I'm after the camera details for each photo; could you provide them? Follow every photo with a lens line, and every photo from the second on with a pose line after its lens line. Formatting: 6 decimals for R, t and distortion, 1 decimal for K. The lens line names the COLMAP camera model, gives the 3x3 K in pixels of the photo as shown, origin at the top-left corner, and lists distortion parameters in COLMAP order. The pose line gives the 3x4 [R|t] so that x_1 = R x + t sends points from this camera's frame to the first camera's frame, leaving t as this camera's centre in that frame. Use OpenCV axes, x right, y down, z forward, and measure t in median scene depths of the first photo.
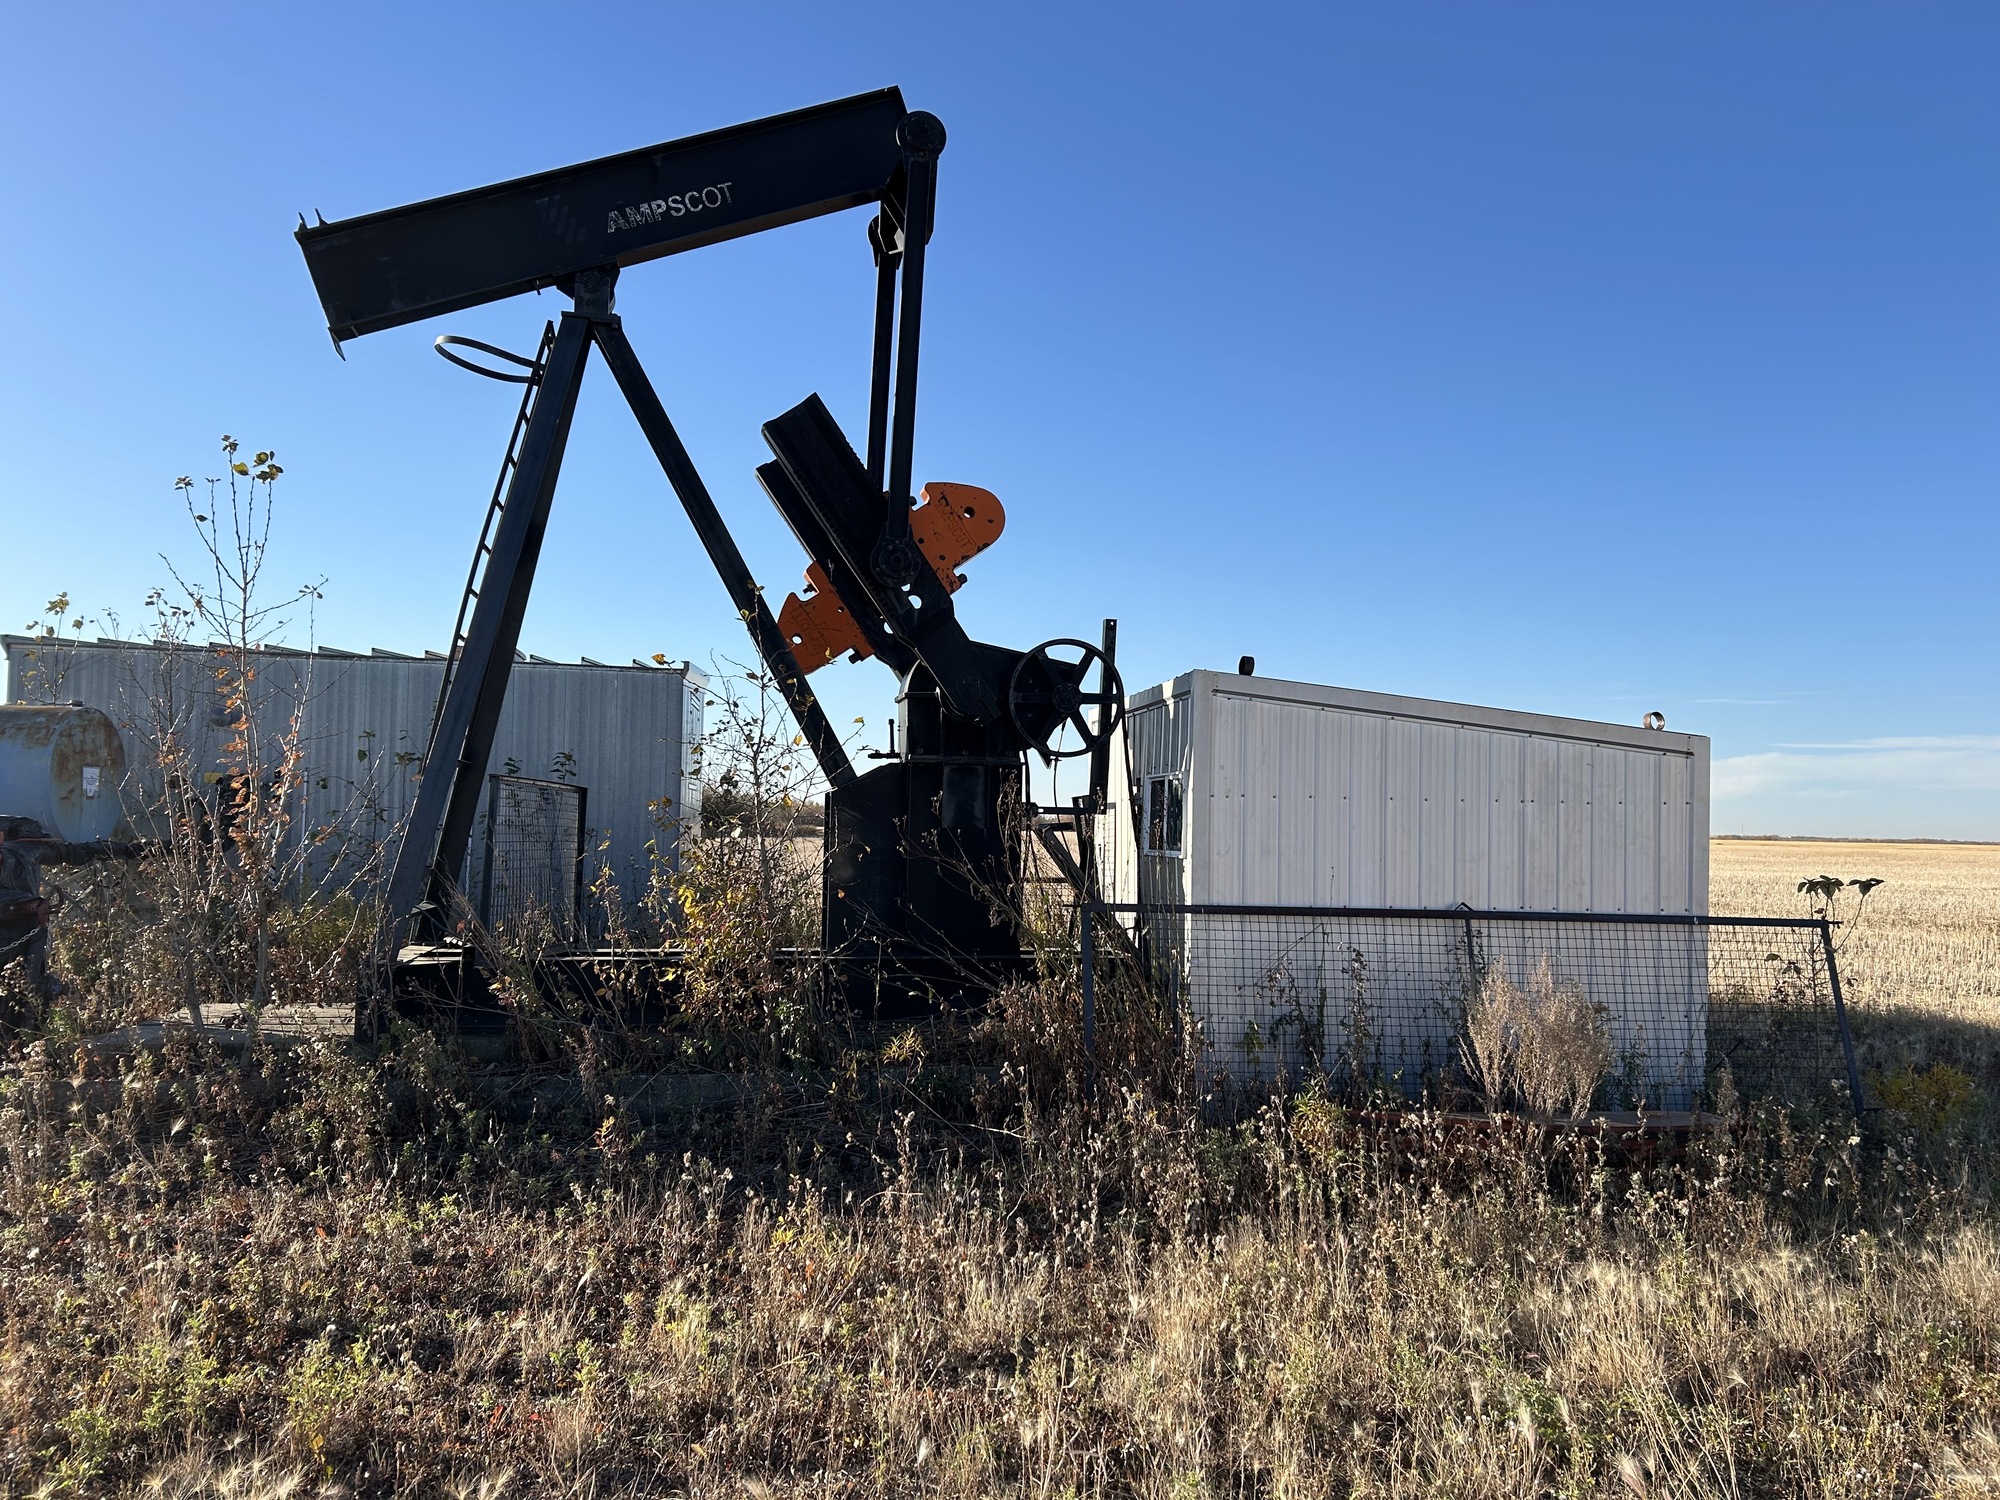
lens RADIAL K [[1491.0, 0, 1000.0], [0, 1491.0, 750.0], [0, 0, 1]] dist [0.007370, -0.008289]
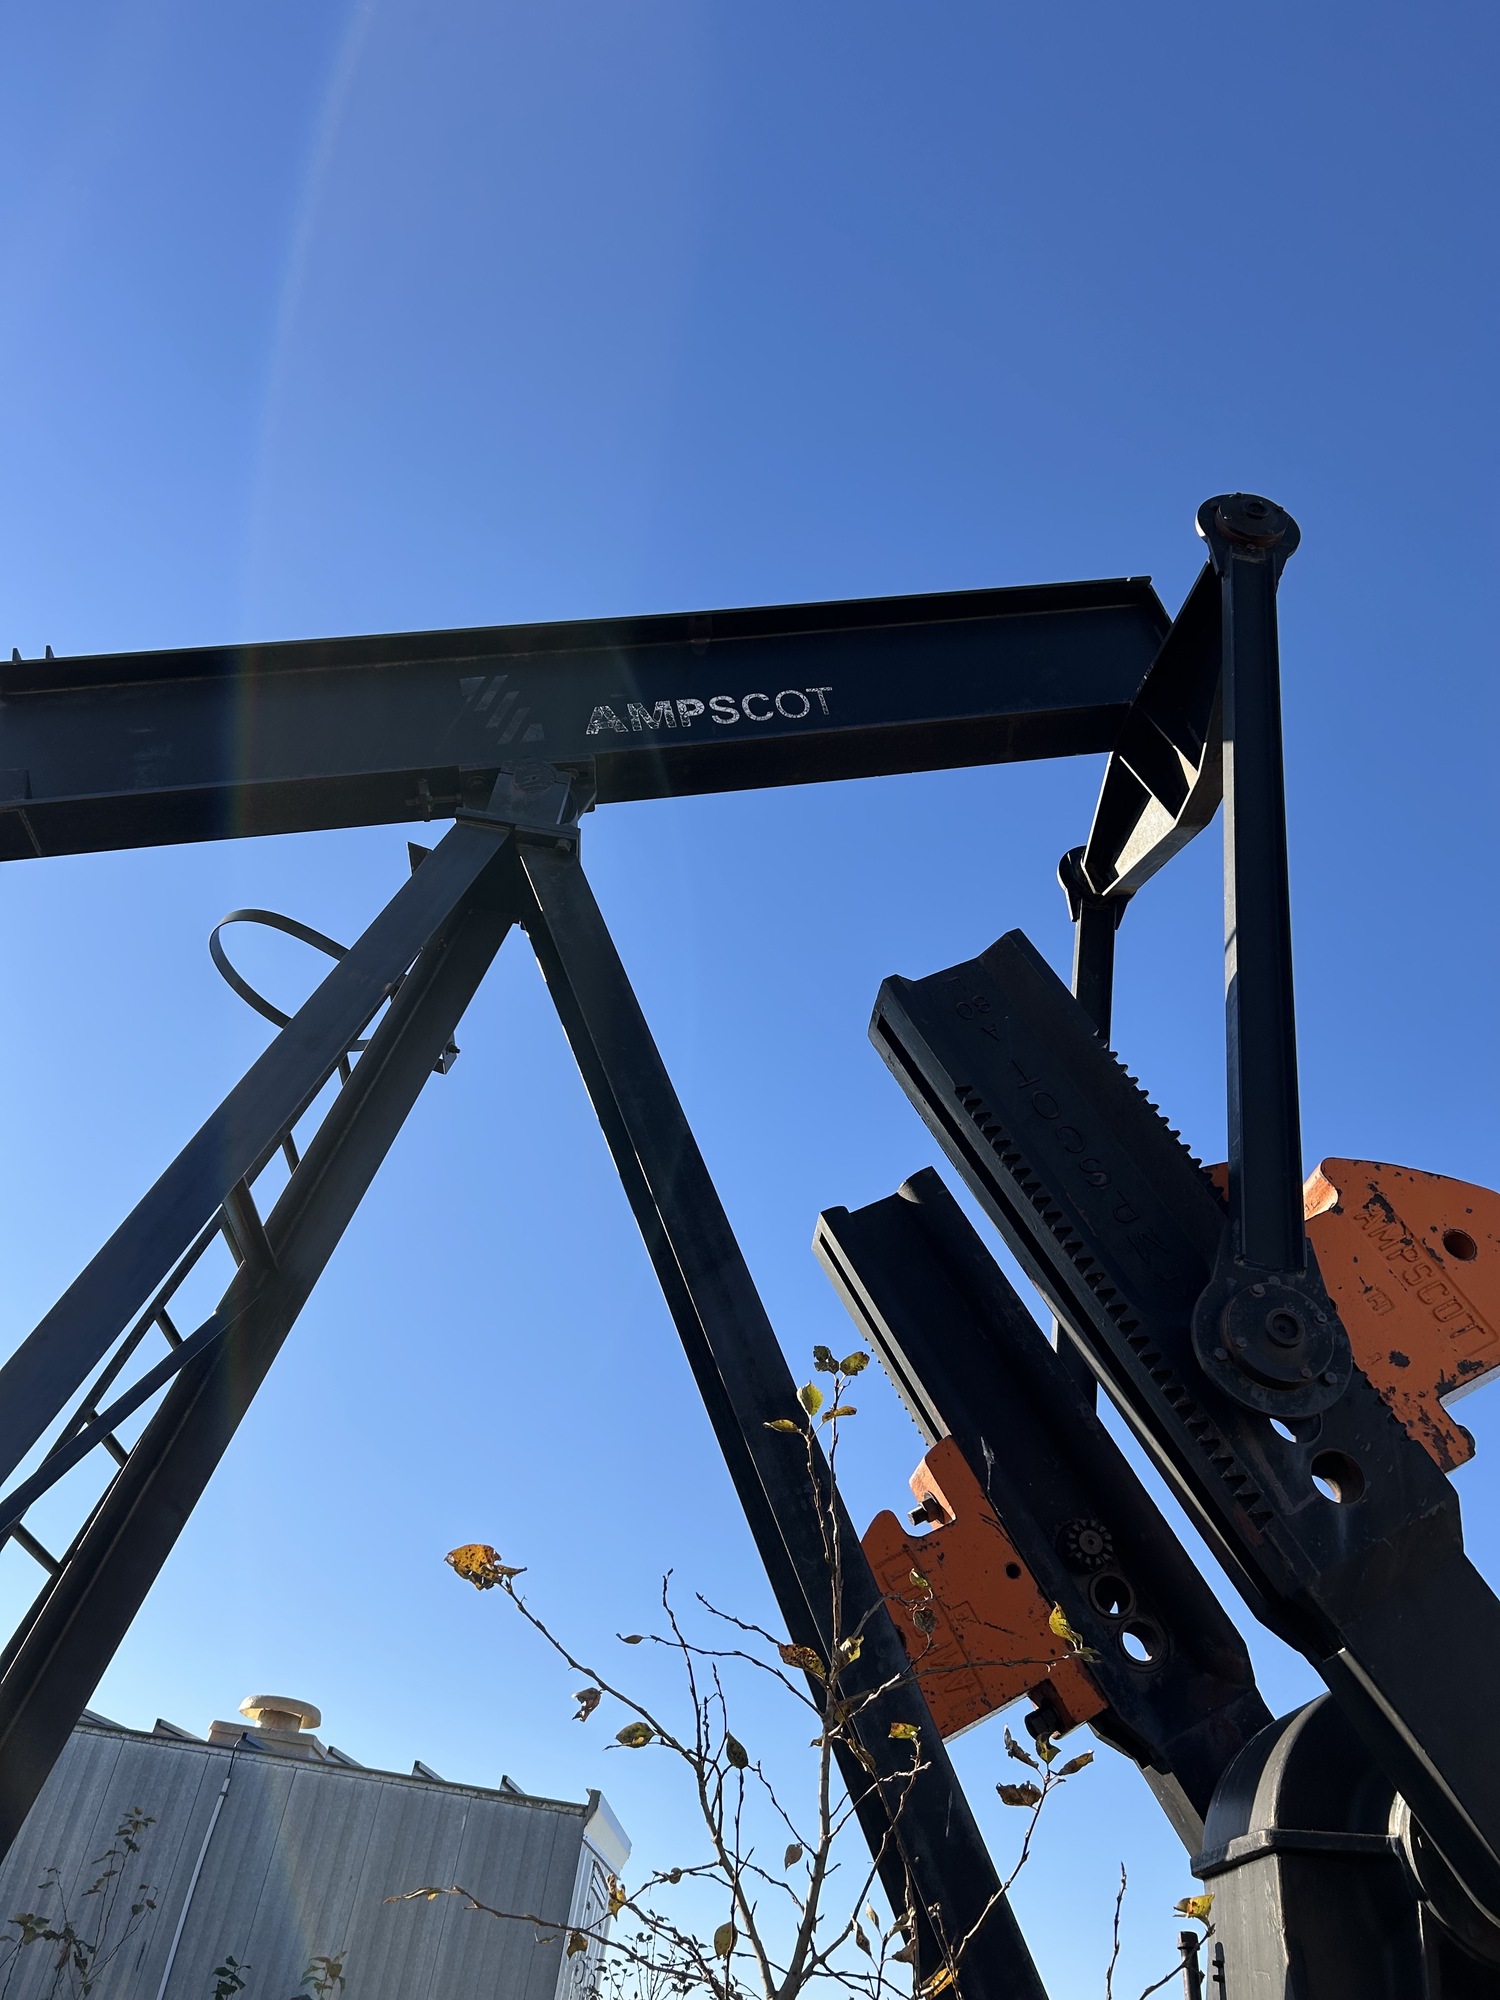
lens RADIAL K [[1491.0, 0, 750.0], [0, 1491.0, 1000.0], [0, 0, 1]] dist [0.007370, -0.008289]
pose [[0.986230, 0.031820, -0.162287, -0.121969], [-0.118914, 0.818421, -0.562180, 0.006045], [0.114931, 0.573737, 0.810936, 0.645157]]
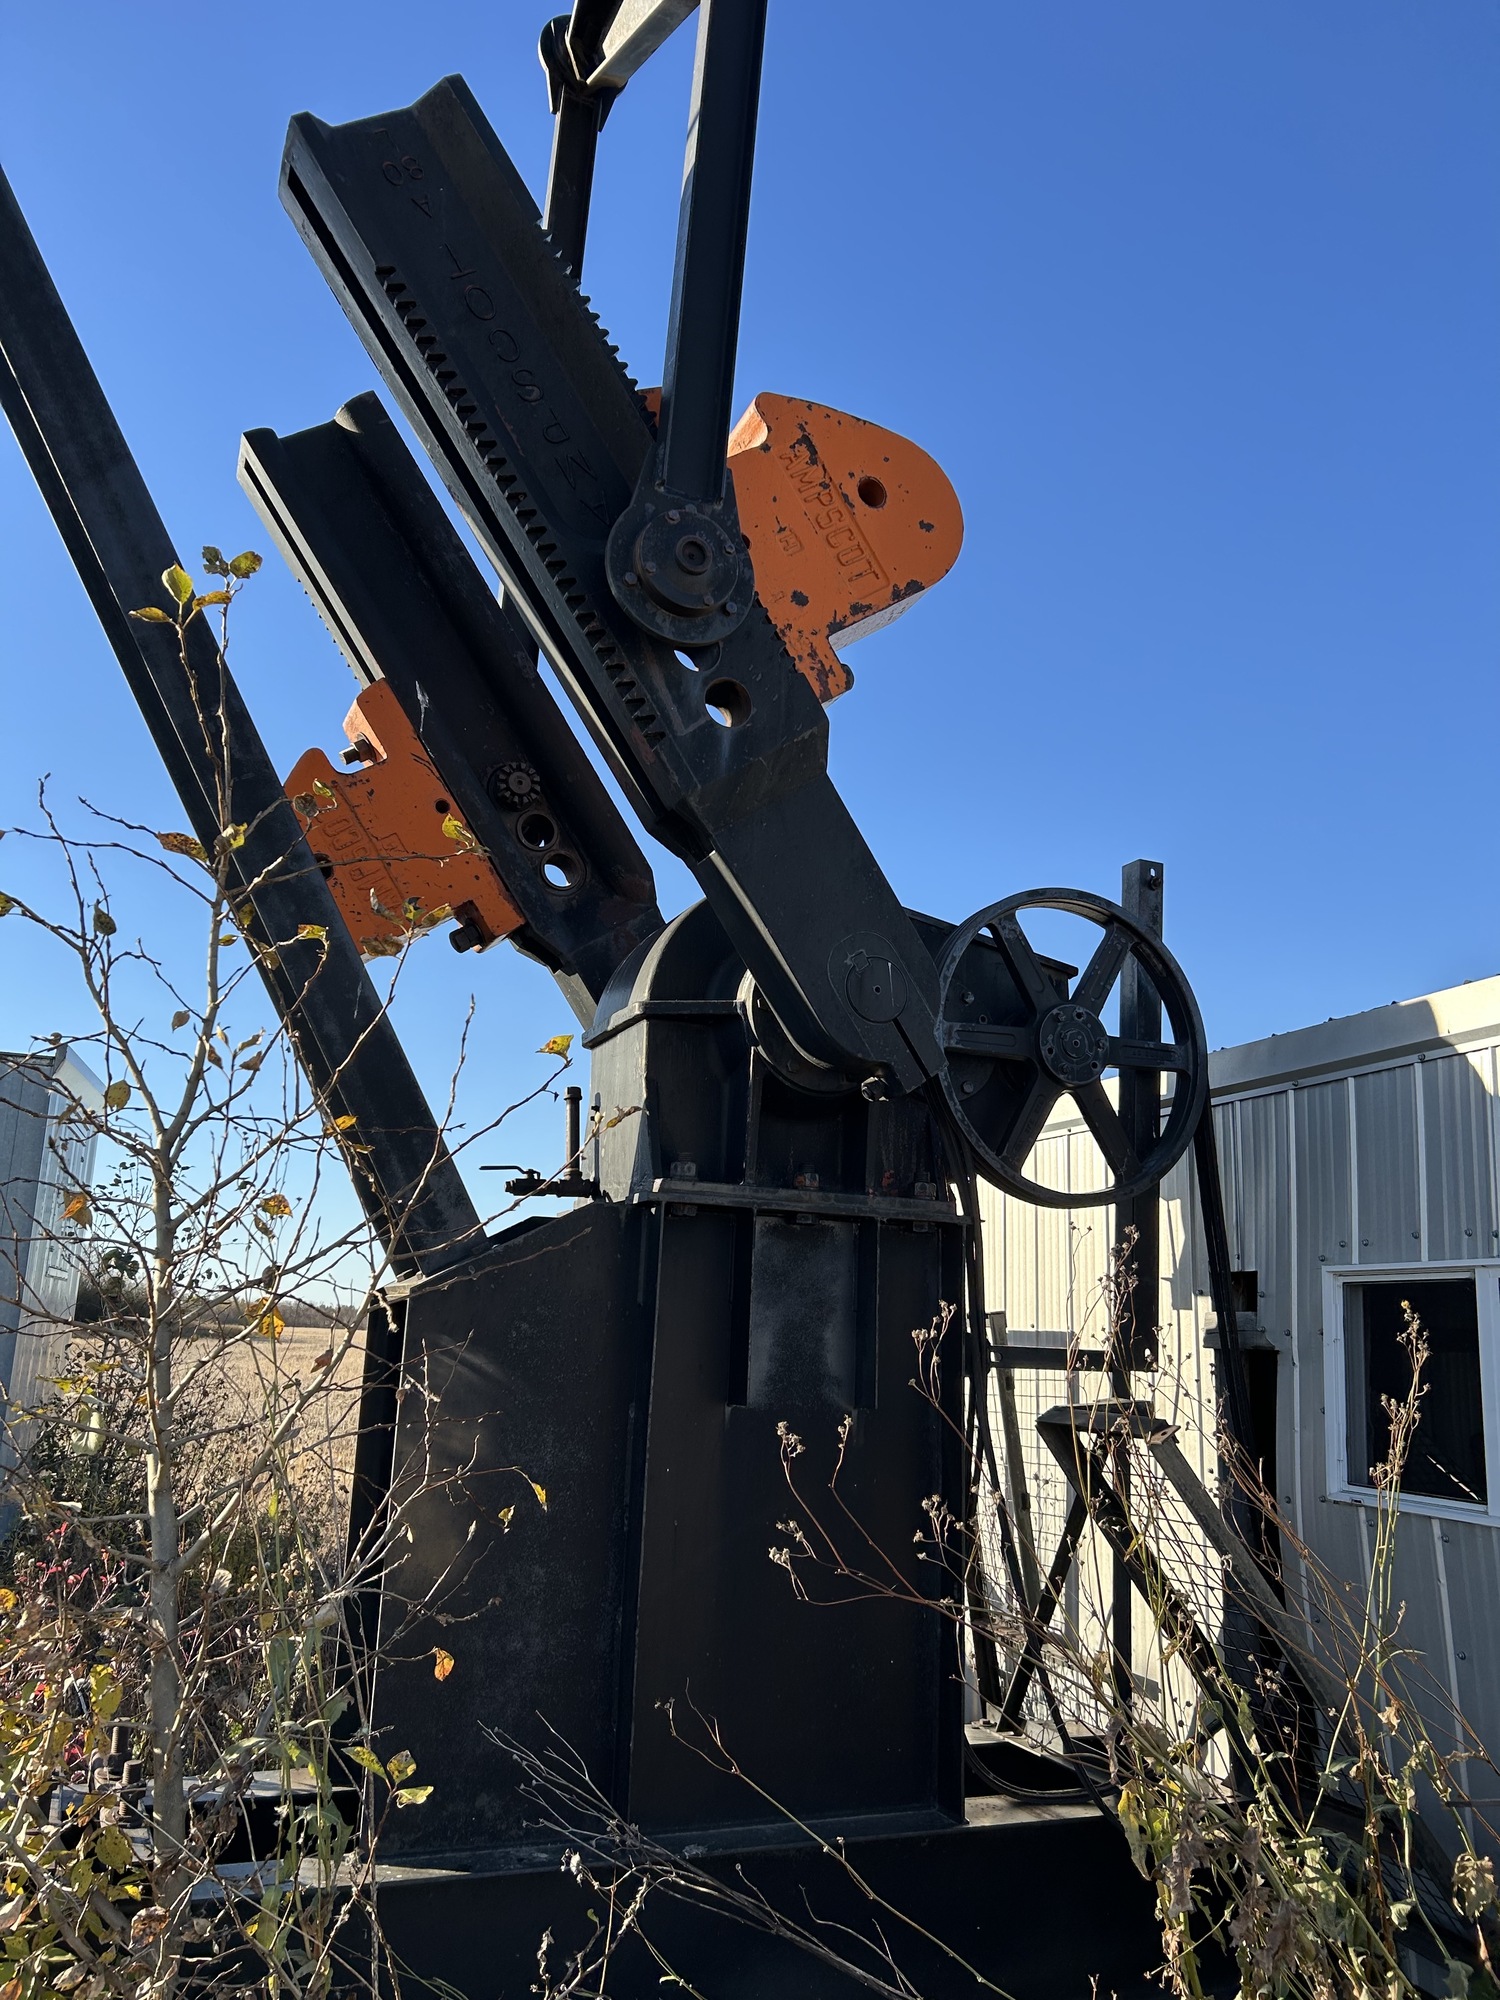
lens RADIAL K [[1479.5, 0, 753.9], [0, 1479.5, 1024.7], [0, 0, 1]] dist [0.054223, -0.064058]
pose [[0.979084, 0.063208, 0.193390, -0.103634], [-0.033228, 0.987432, -0.154510, 0.019101], [-0.200726, 0.144853, 0.968879, 0.655960]]
